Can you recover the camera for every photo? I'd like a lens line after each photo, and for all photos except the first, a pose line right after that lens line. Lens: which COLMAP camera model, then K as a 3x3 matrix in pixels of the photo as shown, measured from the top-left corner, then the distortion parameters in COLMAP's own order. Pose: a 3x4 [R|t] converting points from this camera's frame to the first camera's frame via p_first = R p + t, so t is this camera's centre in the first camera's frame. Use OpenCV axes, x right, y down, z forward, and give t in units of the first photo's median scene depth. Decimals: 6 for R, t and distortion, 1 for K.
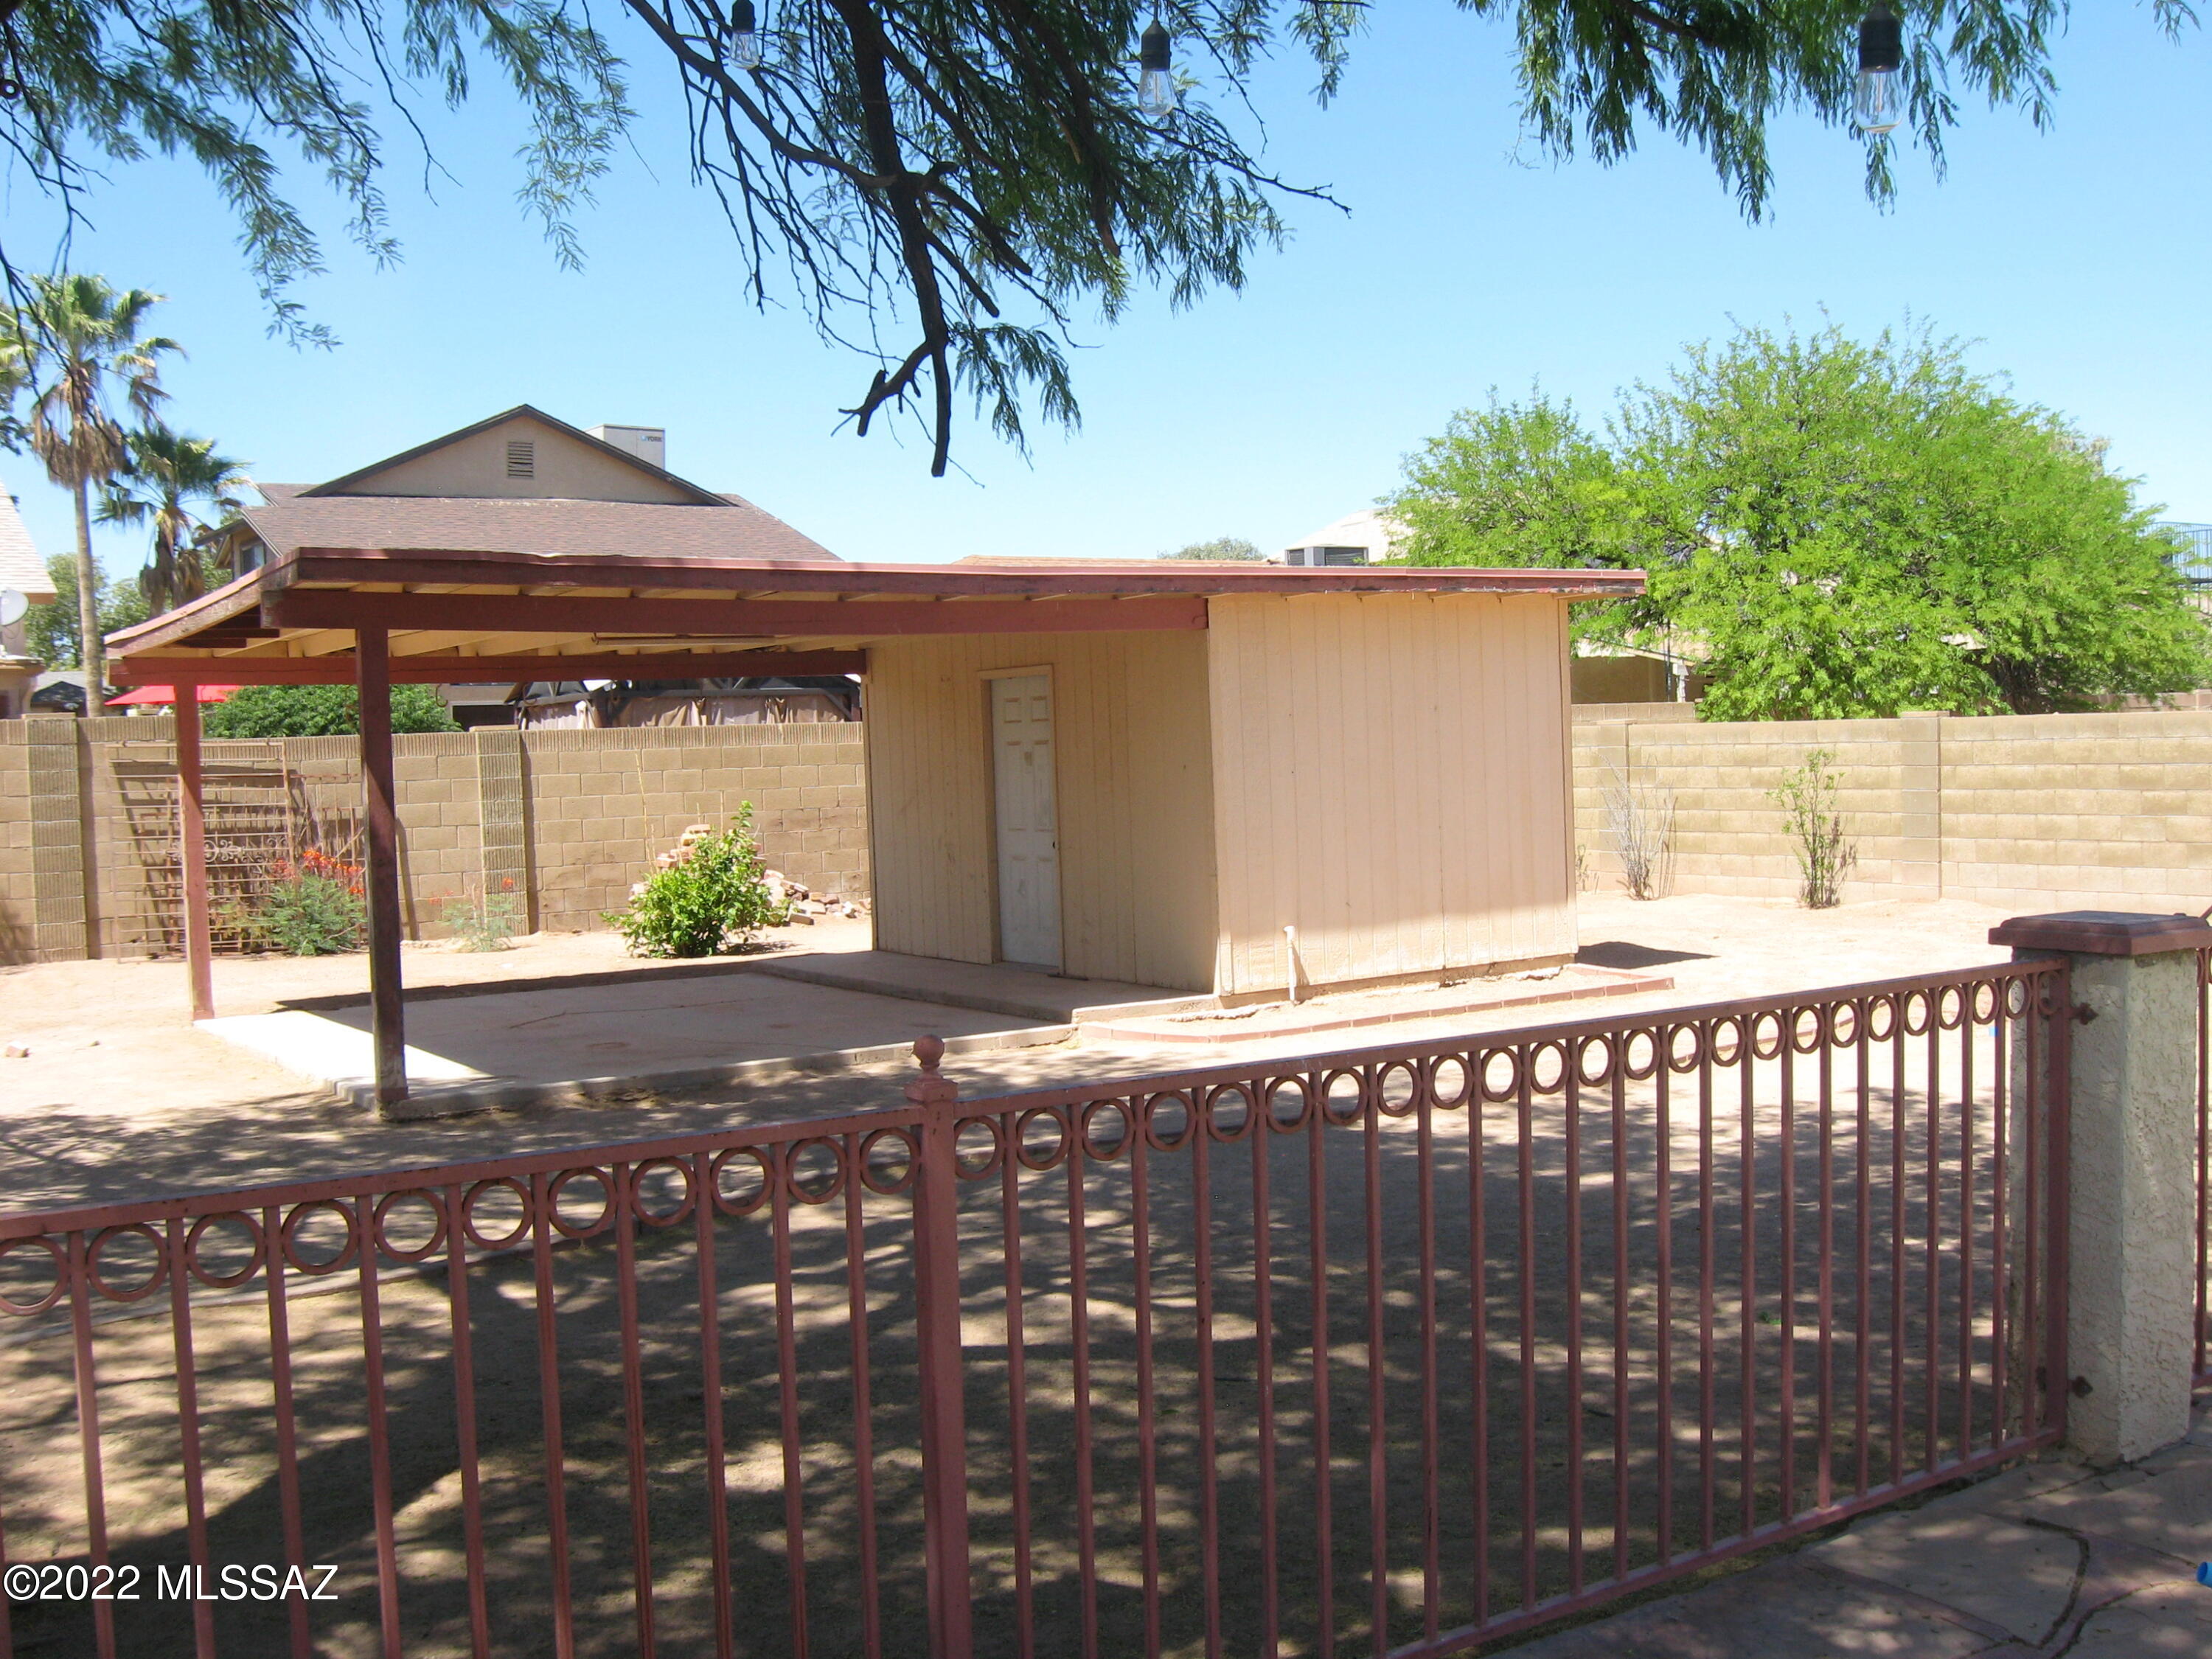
lens RADIAL K [[2273.7, 0, 1104.5], [0, 2273.7, 834.4], [0, 0, 1]] dist [-0.114842, 0.000000]
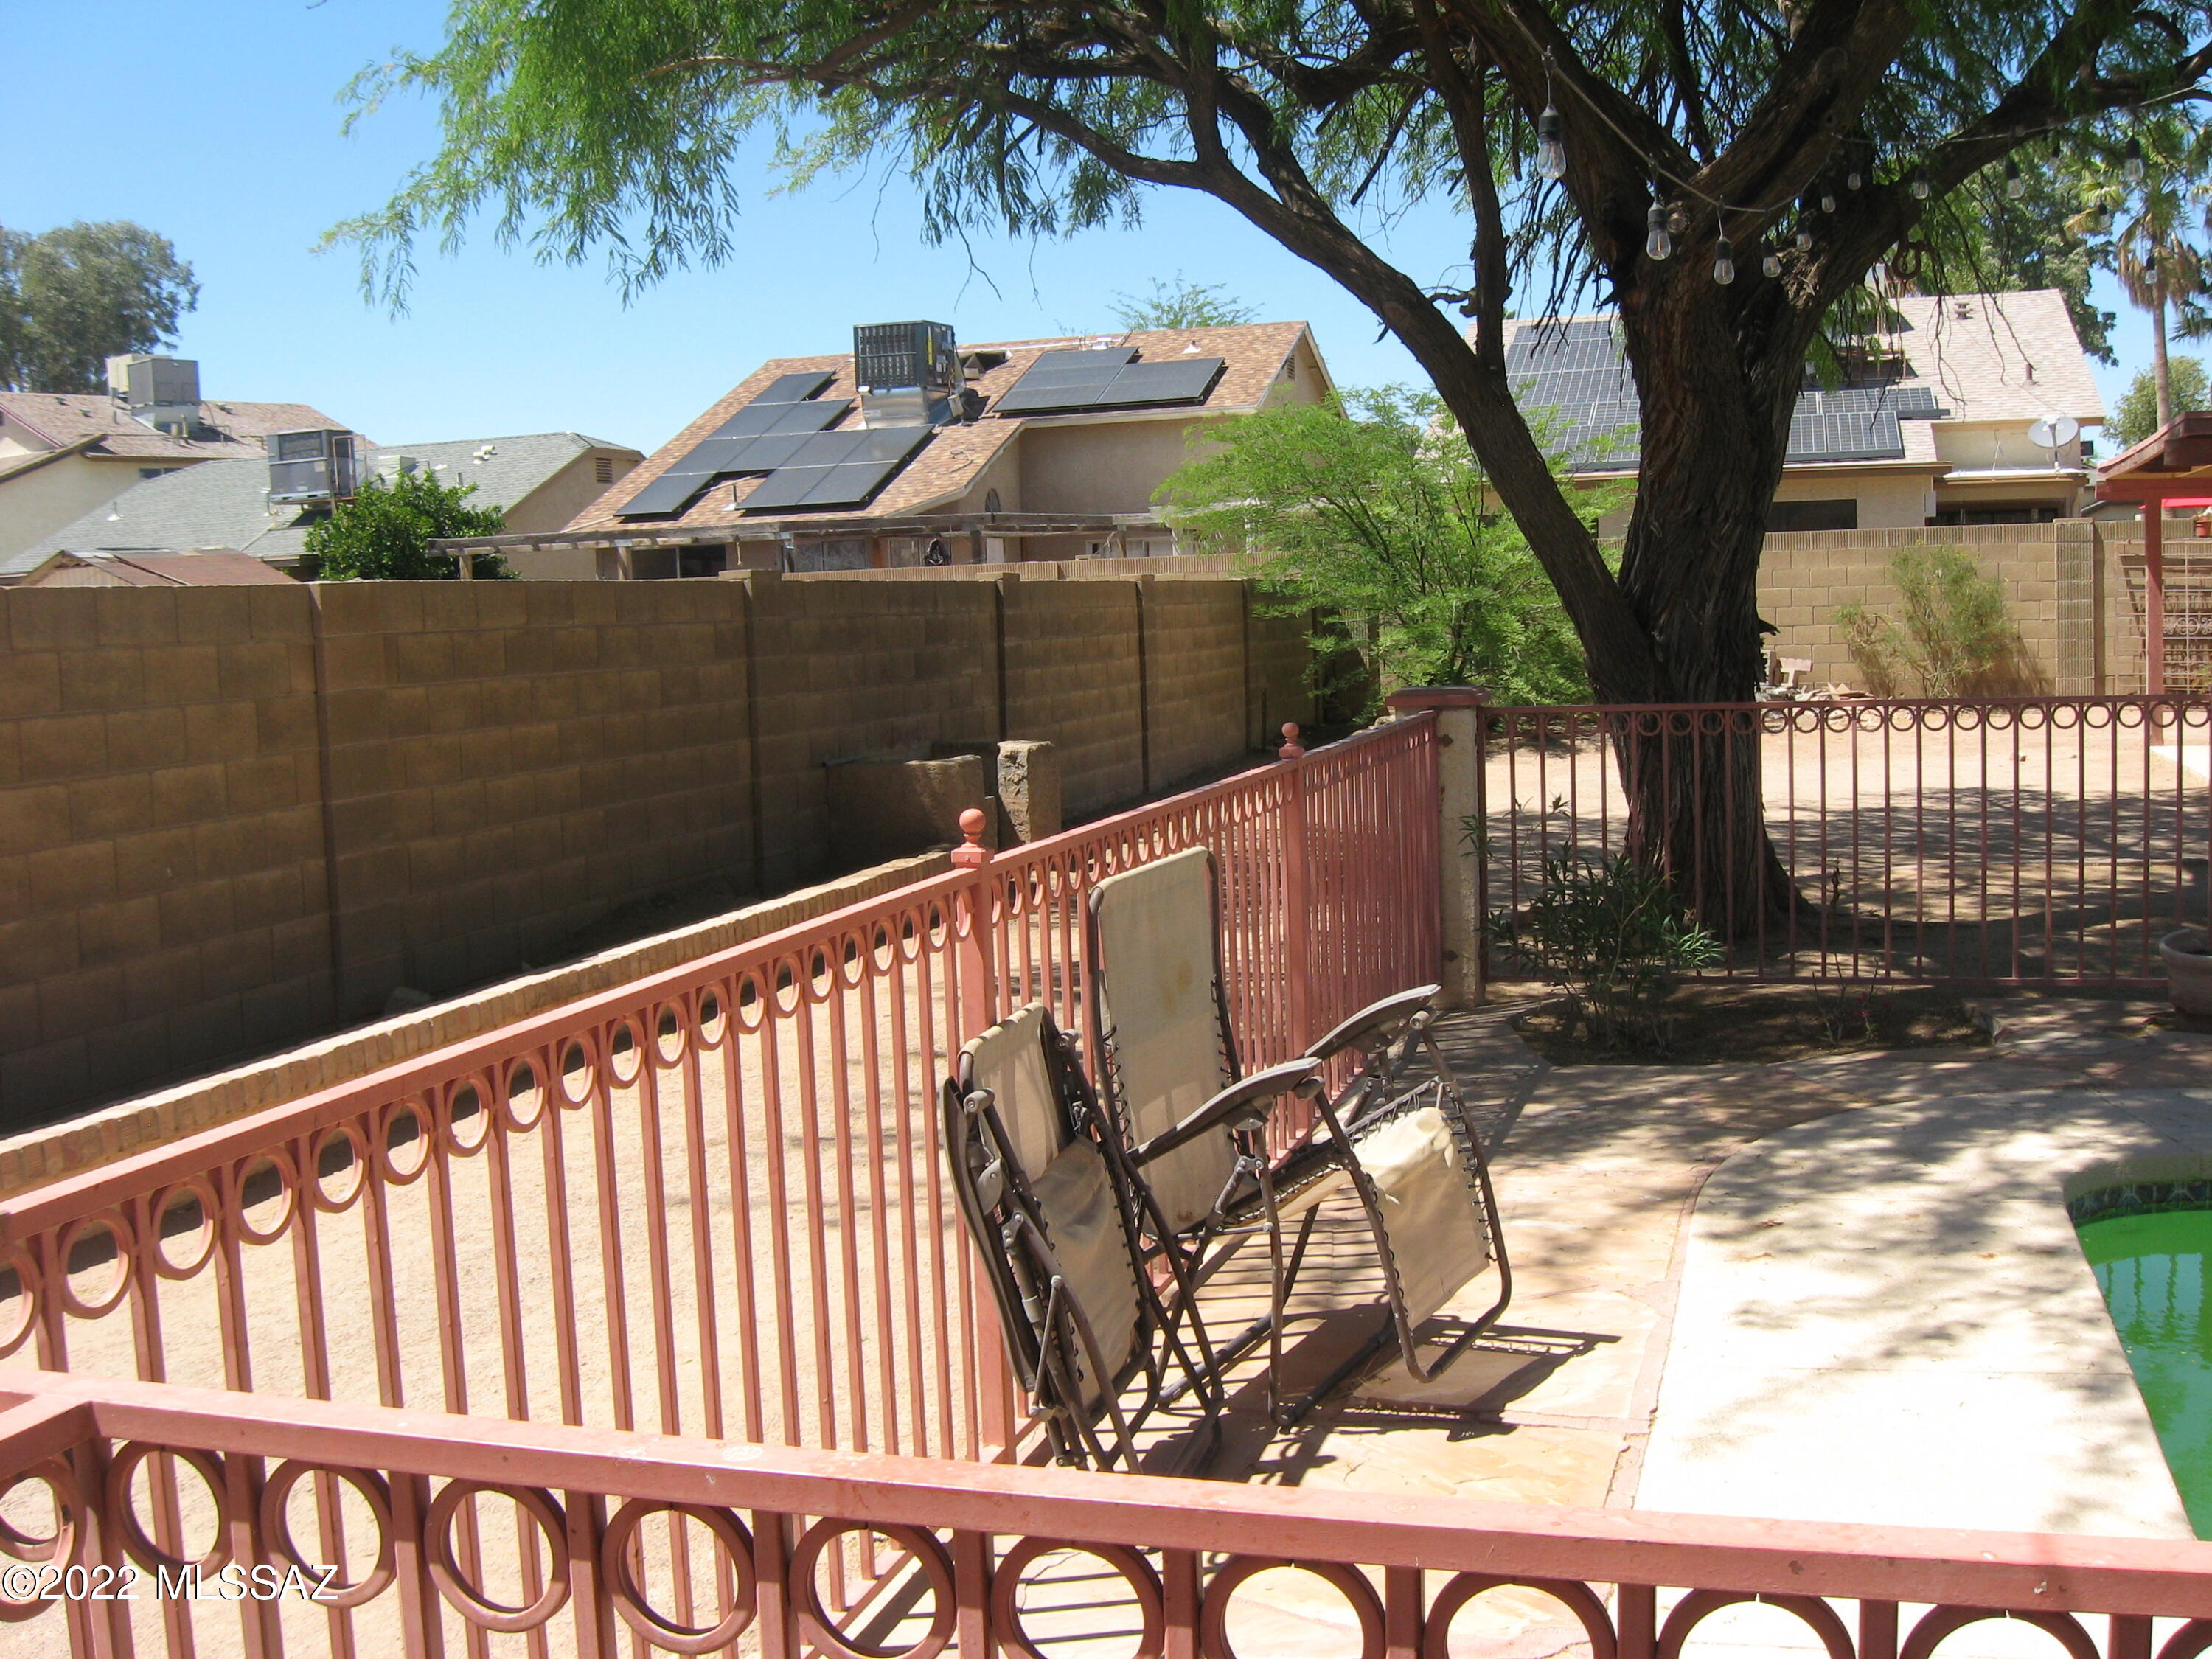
lens RADIAL K [[2273.7, 0, 1105.9], [0, 2273.7, 827.8], [0, 0, 1]] dist [-0.114842, 0.000000]
pose [[0.626747, 0.082022, -0.774894, 0.196925], [-0.012085, 0.995348, 0.095583, 0.009174], [0.779129, -0.050542, 0.624822, -0.278195]]
